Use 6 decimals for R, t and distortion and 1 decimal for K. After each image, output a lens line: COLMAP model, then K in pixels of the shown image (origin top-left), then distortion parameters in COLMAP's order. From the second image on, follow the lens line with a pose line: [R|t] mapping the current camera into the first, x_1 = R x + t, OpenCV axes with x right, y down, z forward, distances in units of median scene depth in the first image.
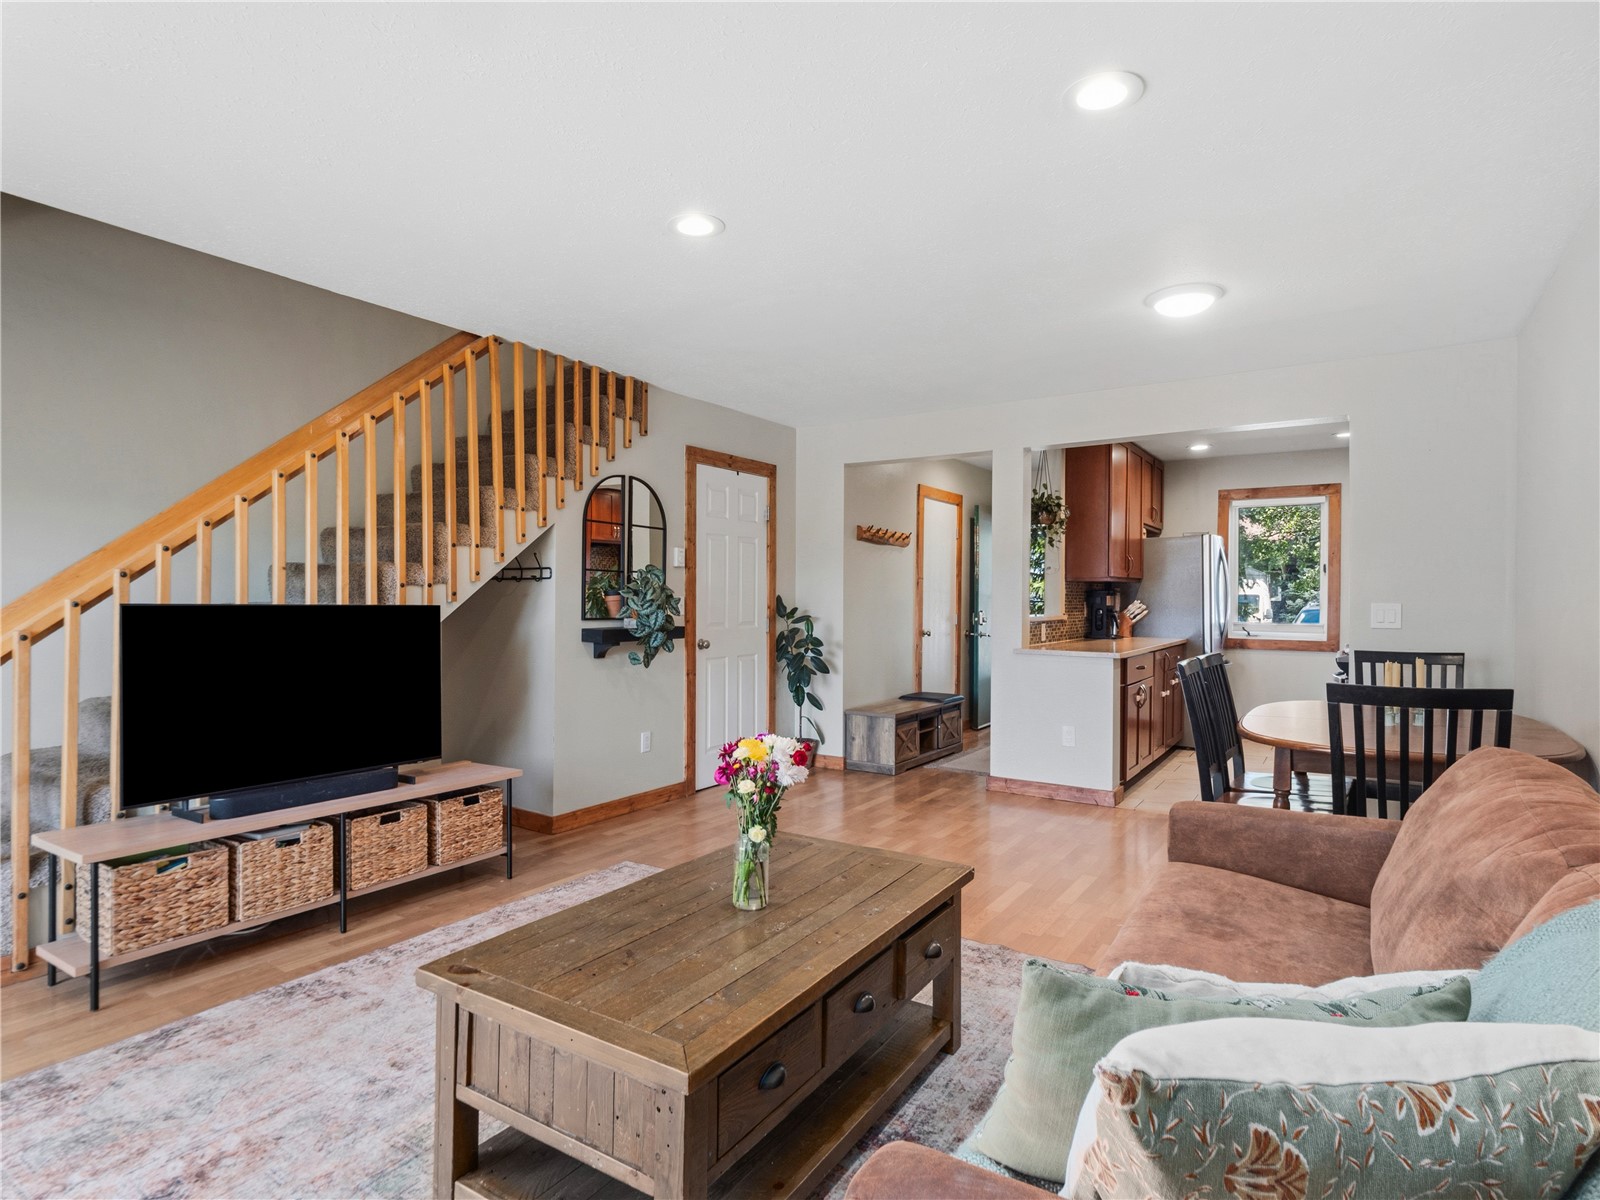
lens RADIAL K [[853.5, 0, 800.0], [0, 853.5, 600.0], [0, 0, 1]] dist [-0.001399, -0.000177]
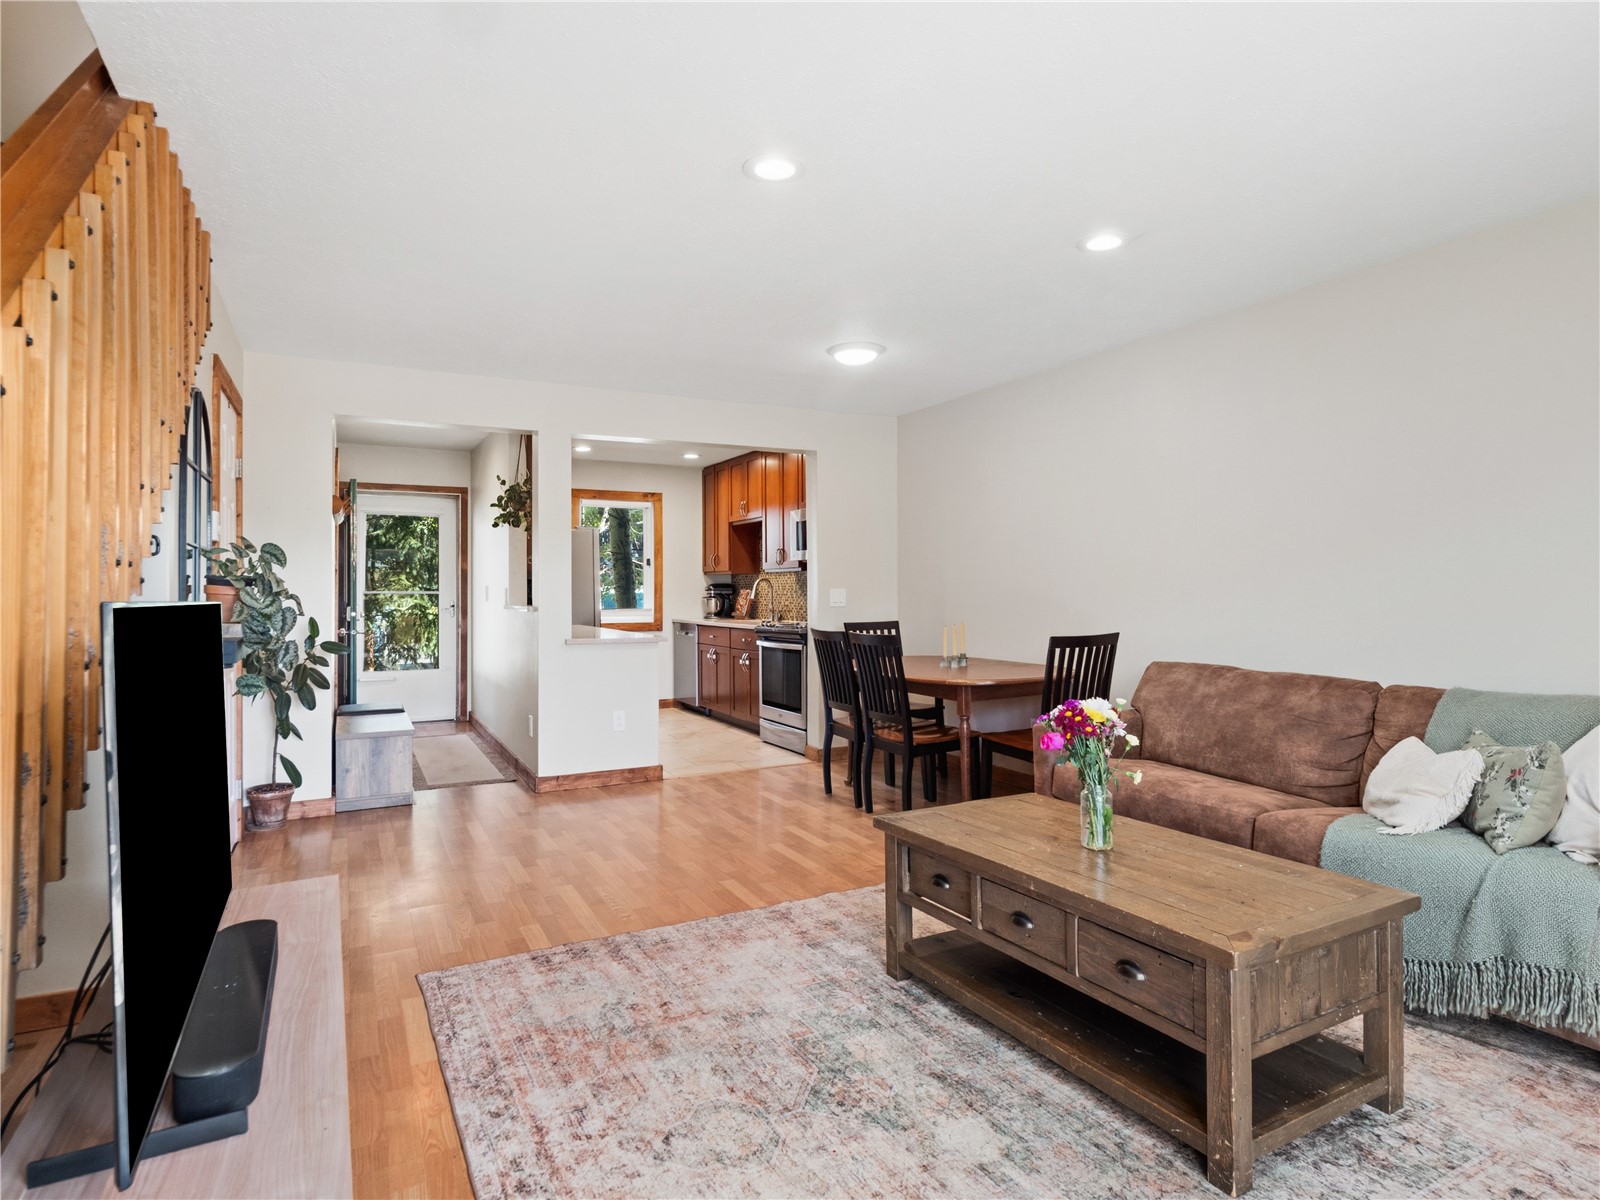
lens RADIAL K [[870.2, 0, 800.0], [0, 870.2, 600.0], [0, 0, 1]] dist [0.000756, 0.000203]
pose [[0.492084, -0.018341, 0.870355, -0.429011], [0.012233, 0.999825, 0.014153, 0.001647], [-0.870462, 0.003682, 0.492222, 0.260512]]
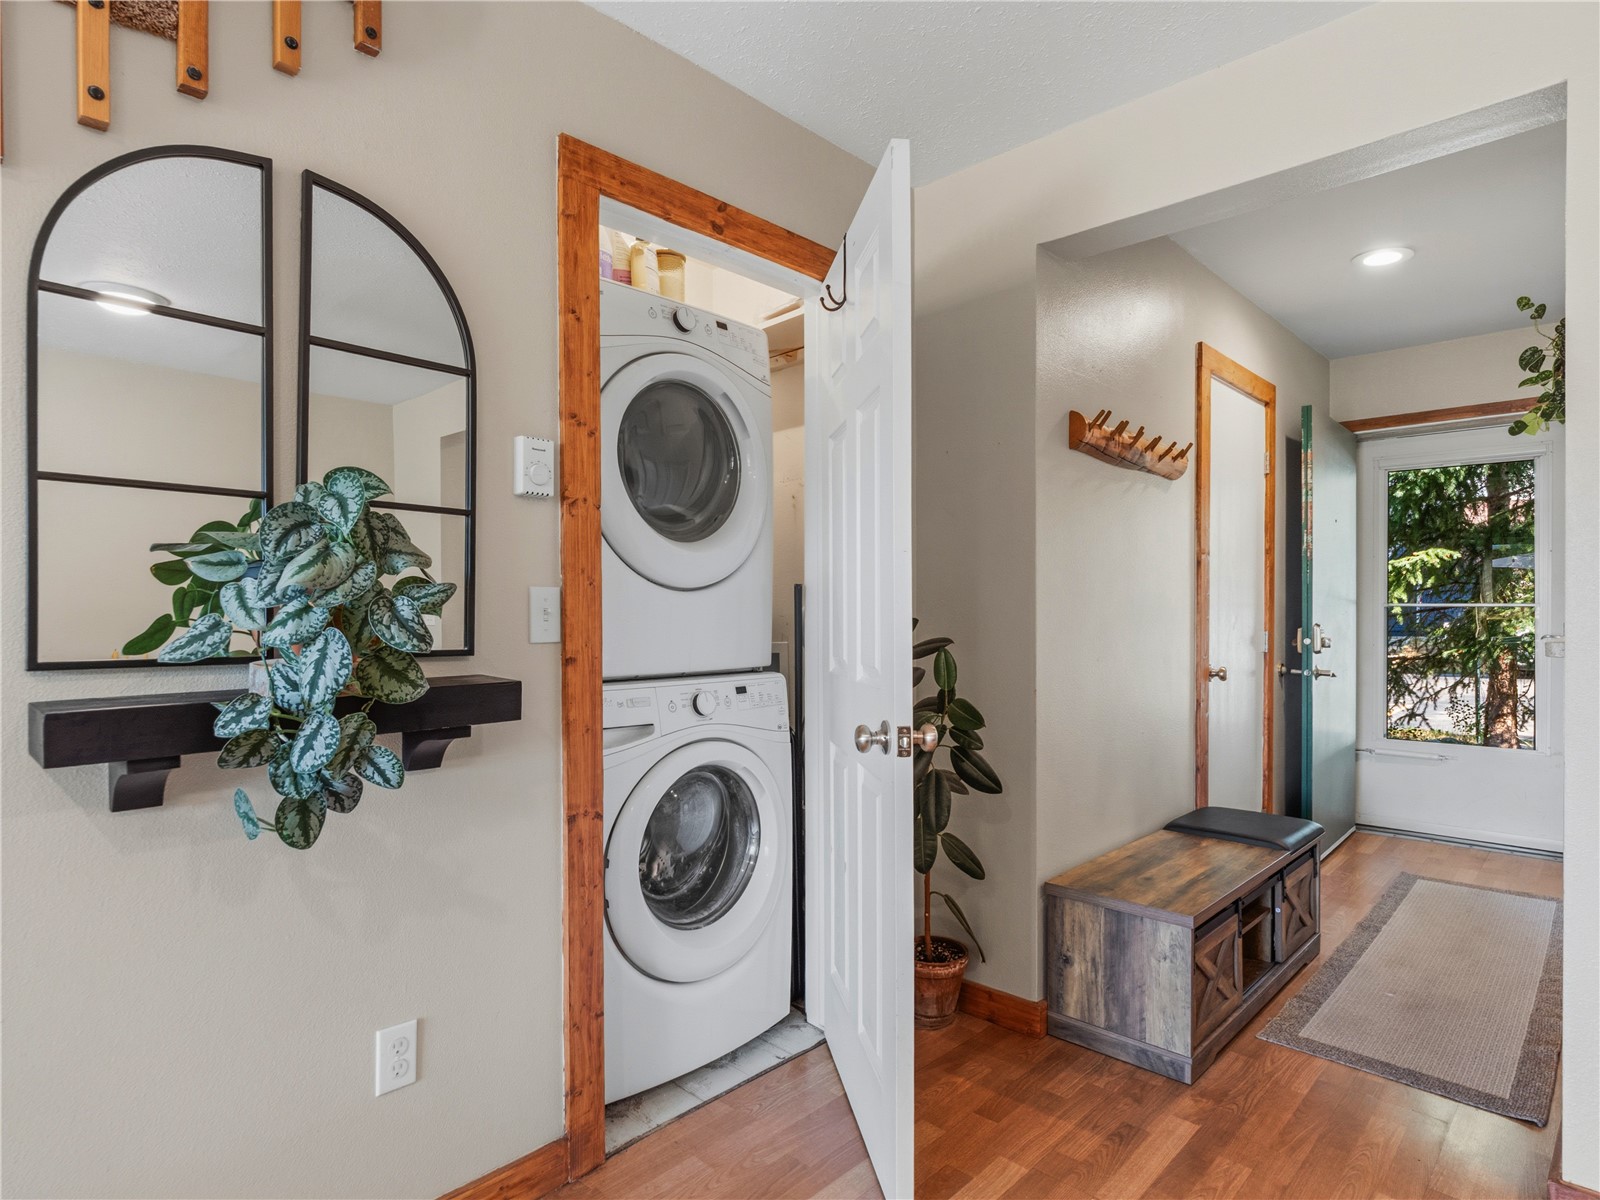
lens RADIAL K [[868.1, 0, 798.0], [0, 868.1, 617.8], [0, 0, 1]] dist [-0.002616, -0.000701]
pose [[0.982679, -0.008297, -0.185128, 0.017758], [0.008868, 0.999958, 0.002257, 0.007210], [0.185102, -0.003859, 0.982712, 0.610490]]
